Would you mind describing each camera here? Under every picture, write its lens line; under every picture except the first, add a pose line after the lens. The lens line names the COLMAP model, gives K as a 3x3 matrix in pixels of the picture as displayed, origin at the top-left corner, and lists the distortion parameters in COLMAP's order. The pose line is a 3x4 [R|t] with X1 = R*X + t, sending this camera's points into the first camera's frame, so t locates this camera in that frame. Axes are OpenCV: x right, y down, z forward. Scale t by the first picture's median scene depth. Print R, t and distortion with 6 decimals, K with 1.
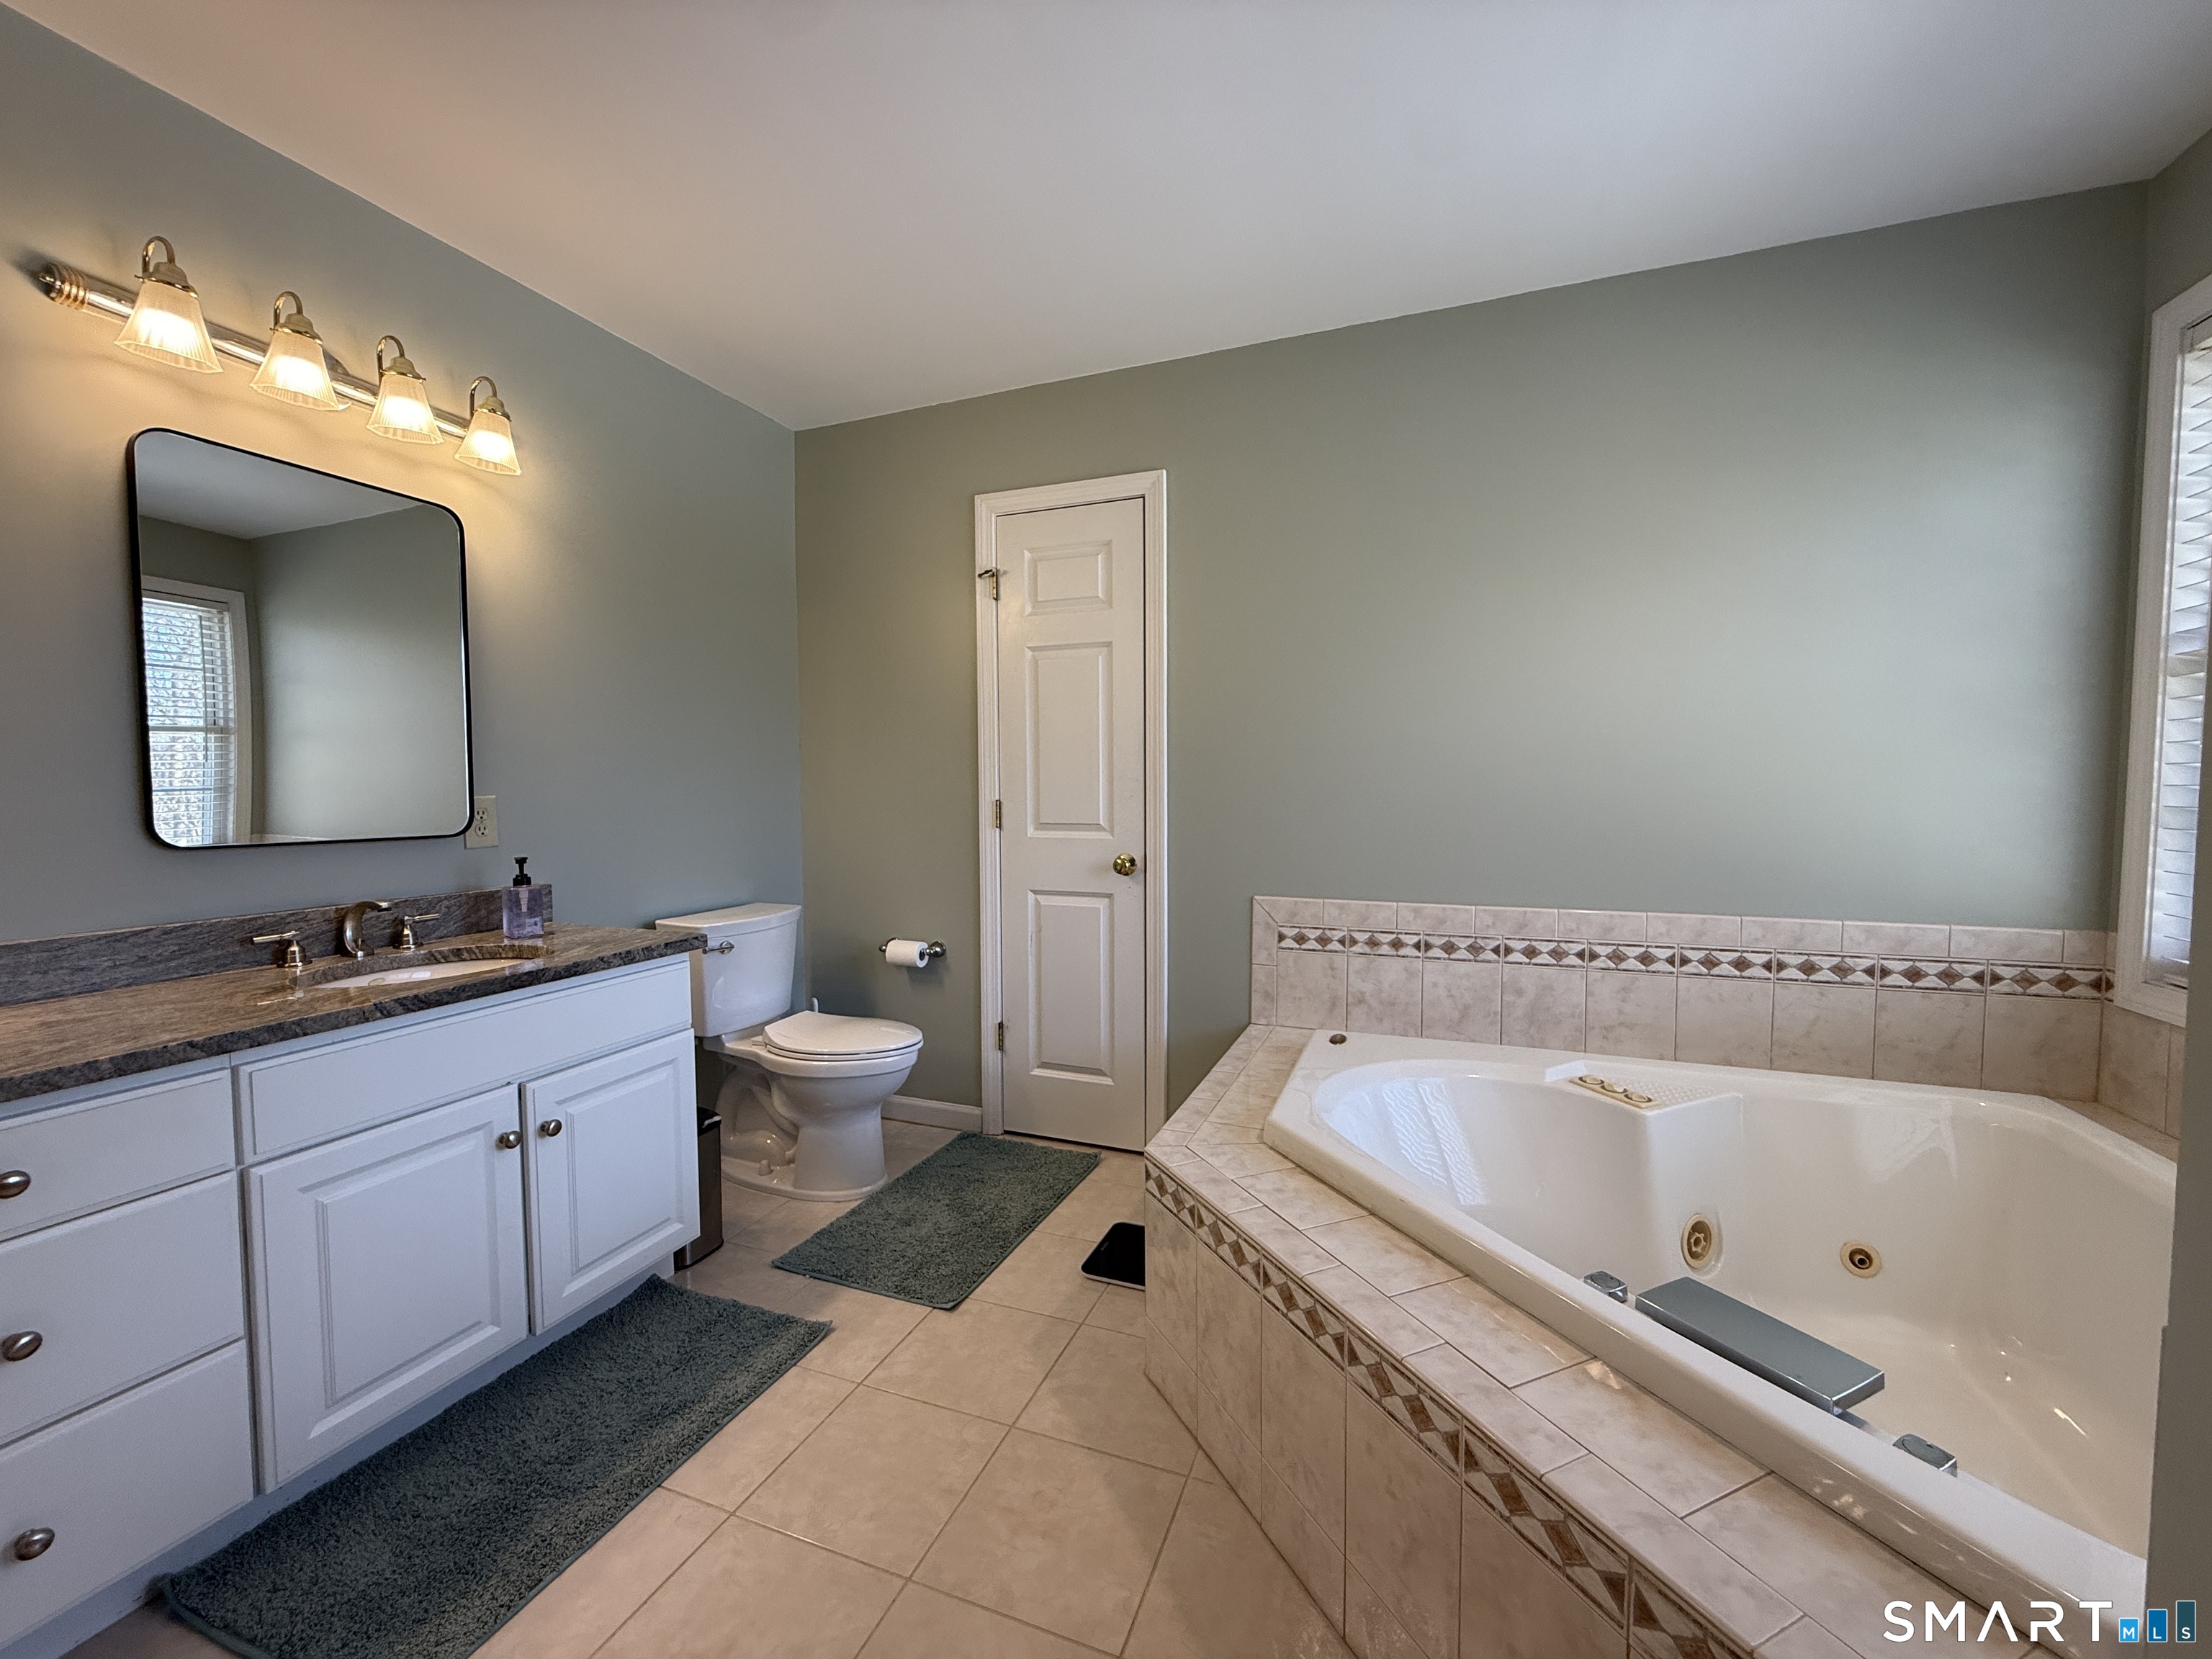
lens RADIAL K [[882.5, 0, 1107.8], [0, 882.5, 824.2], [0, 0, 1]] dist [-0.000115, 0.000177]
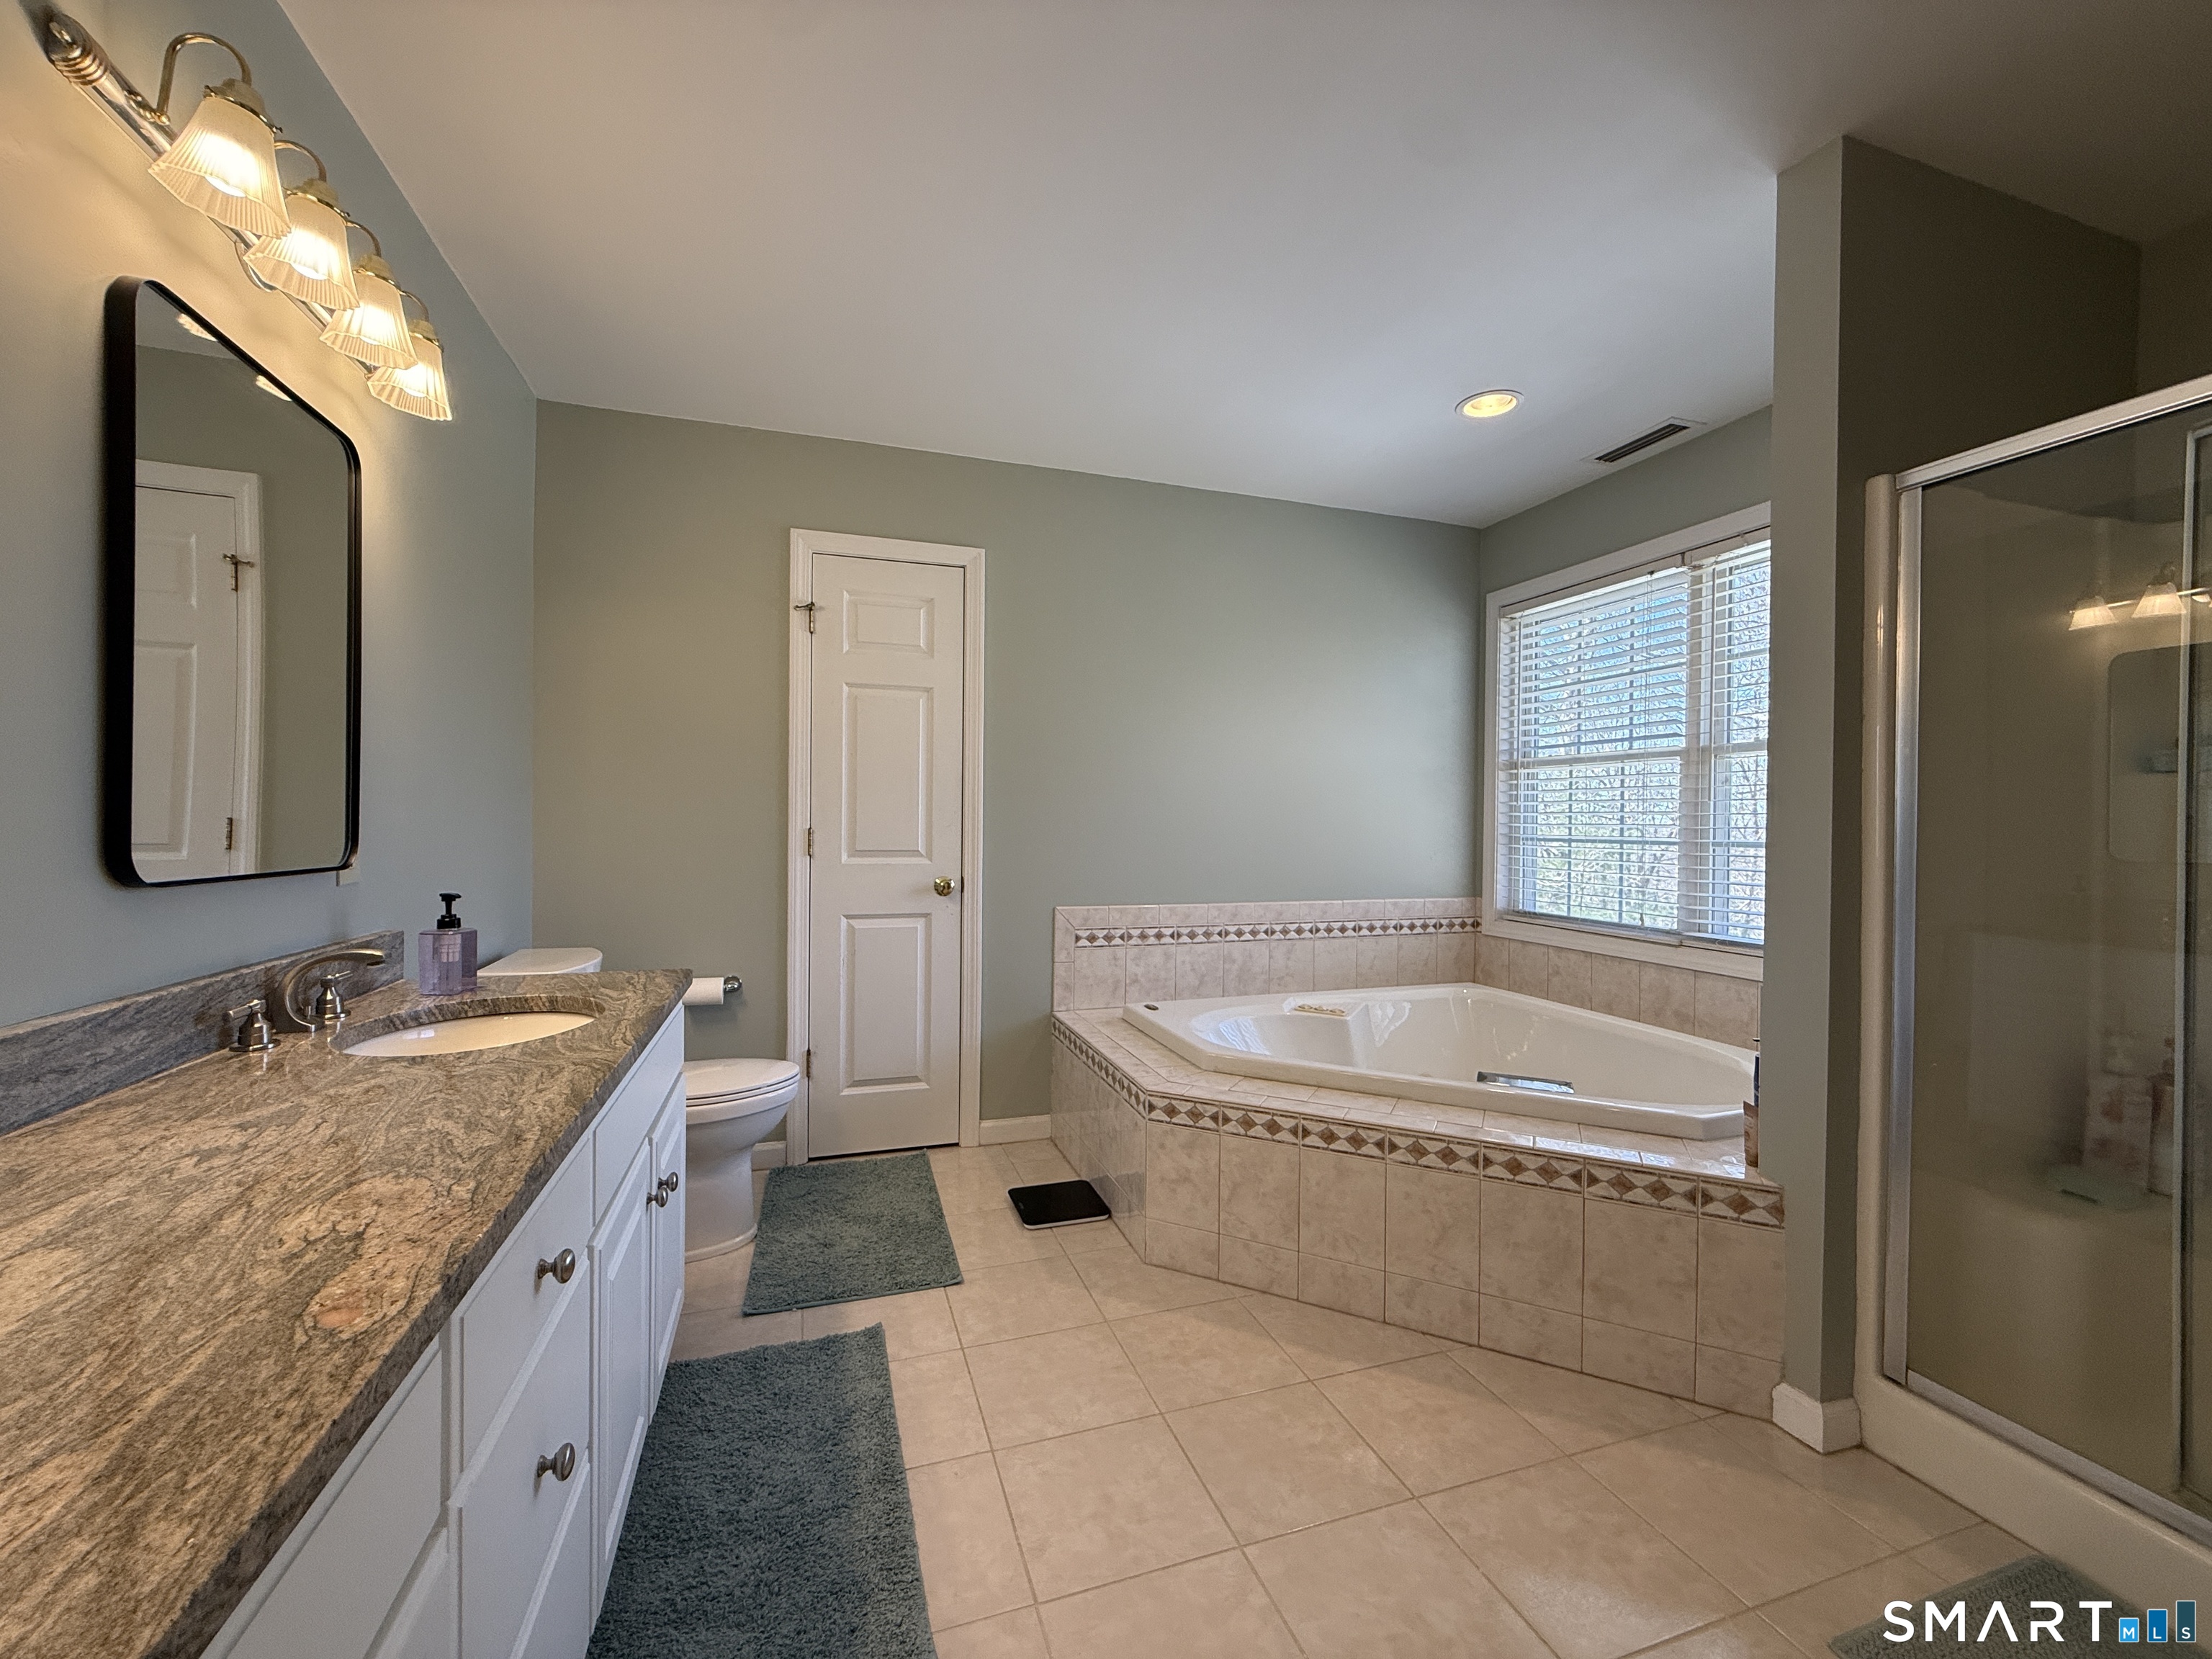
lens RADIAL K [[882.5, 0, 1104.1], [0, 882.5, 823.6], [0, 0, 1]] dist [-0.000115, 0.000177]
pose [[0.770298, 0.010042, 0.637605, -0.612410], [0.016424, 0.999232, -0.035579, 0.010731], [-0.637472, 0.037879, 0.769542, 0.003634]]
